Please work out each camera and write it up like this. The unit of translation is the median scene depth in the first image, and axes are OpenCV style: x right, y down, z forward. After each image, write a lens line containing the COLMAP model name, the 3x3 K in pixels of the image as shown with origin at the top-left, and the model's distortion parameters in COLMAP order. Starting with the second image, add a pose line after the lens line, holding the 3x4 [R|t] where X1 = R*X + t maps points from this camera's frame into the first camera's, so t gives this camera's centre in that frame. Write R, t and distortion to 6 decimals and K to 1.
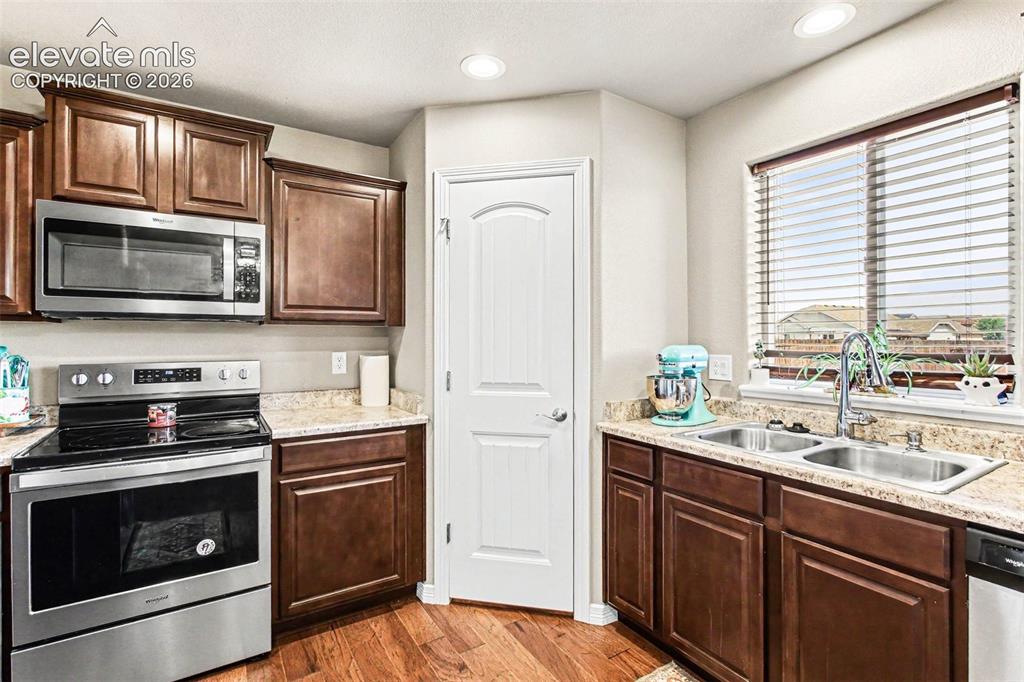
lens RADIAL K [[478.0, 0, 512.9], [0, 478.0, 336.0], [0, 0, 1]] dist [-0.000255, -0.001141]
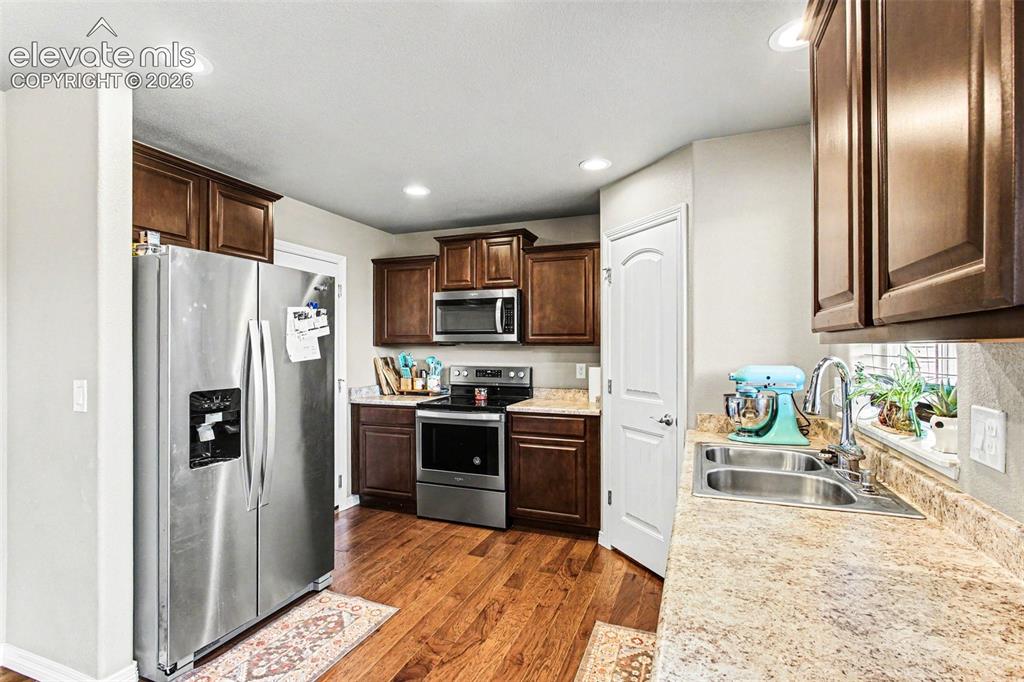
lens RADIAL K [[478.0, 0, 508.8], [0, 478.0, 349.0], [0, 0, 1]] dist [-0.000255, -0.001141]
pose [[0.587179, 0.002279, -0.809454, 0.856336], [0.002741, 0.999985, 0.004803, -0.022165], [0.809452, -0.005039, 0.587164, -0.038497]]
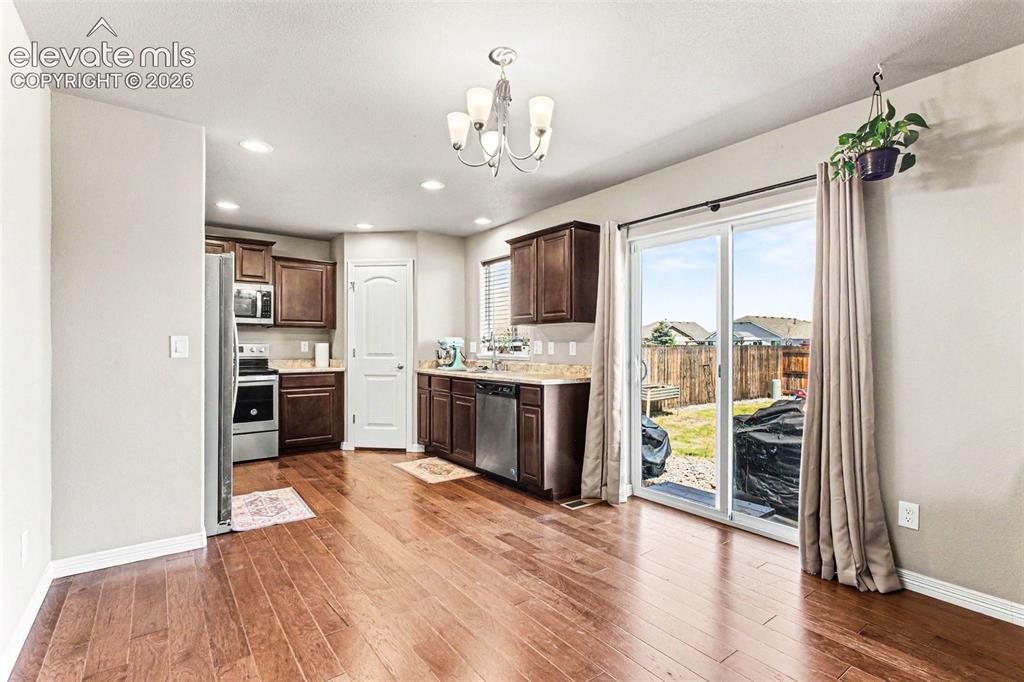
lens RADIAL K [[478.0, 0, 514.2], [0, 478.0, 350.2], [0, 0, 1]] dist [-0.000255, -0.001141]
pose [[0.997052, 0.002647, 0.076686, 0.488651], [-0.003693, 0.999902, 0.013502, 0.051082], [-0.076643, -0.013745, 0.996964, -1.445310]]
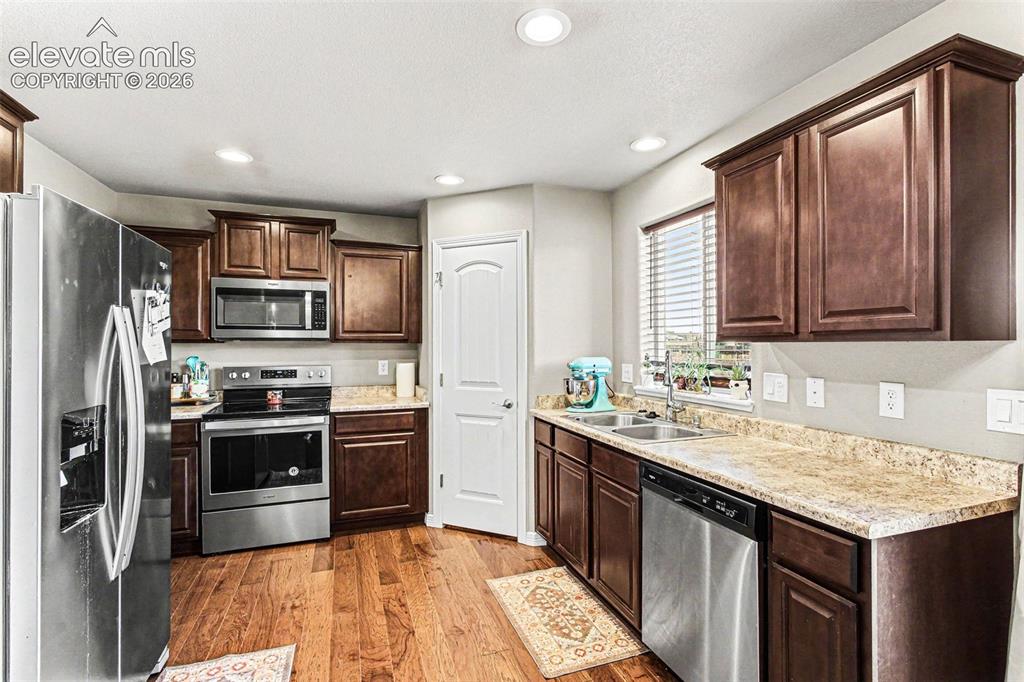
lens RADIAL K [[478.0, 0, 512.4], [0, 478.0, 345.1], [0, 0, 1]] dist [-0.000255, -0.001141]
pose [[0.975852, -0.001143, -0.218429, 0.442024], [0.002296, 0.999985, 0.005026, -0.025033], [0.218420, -0.005406, 0.975840, -0.451385]]
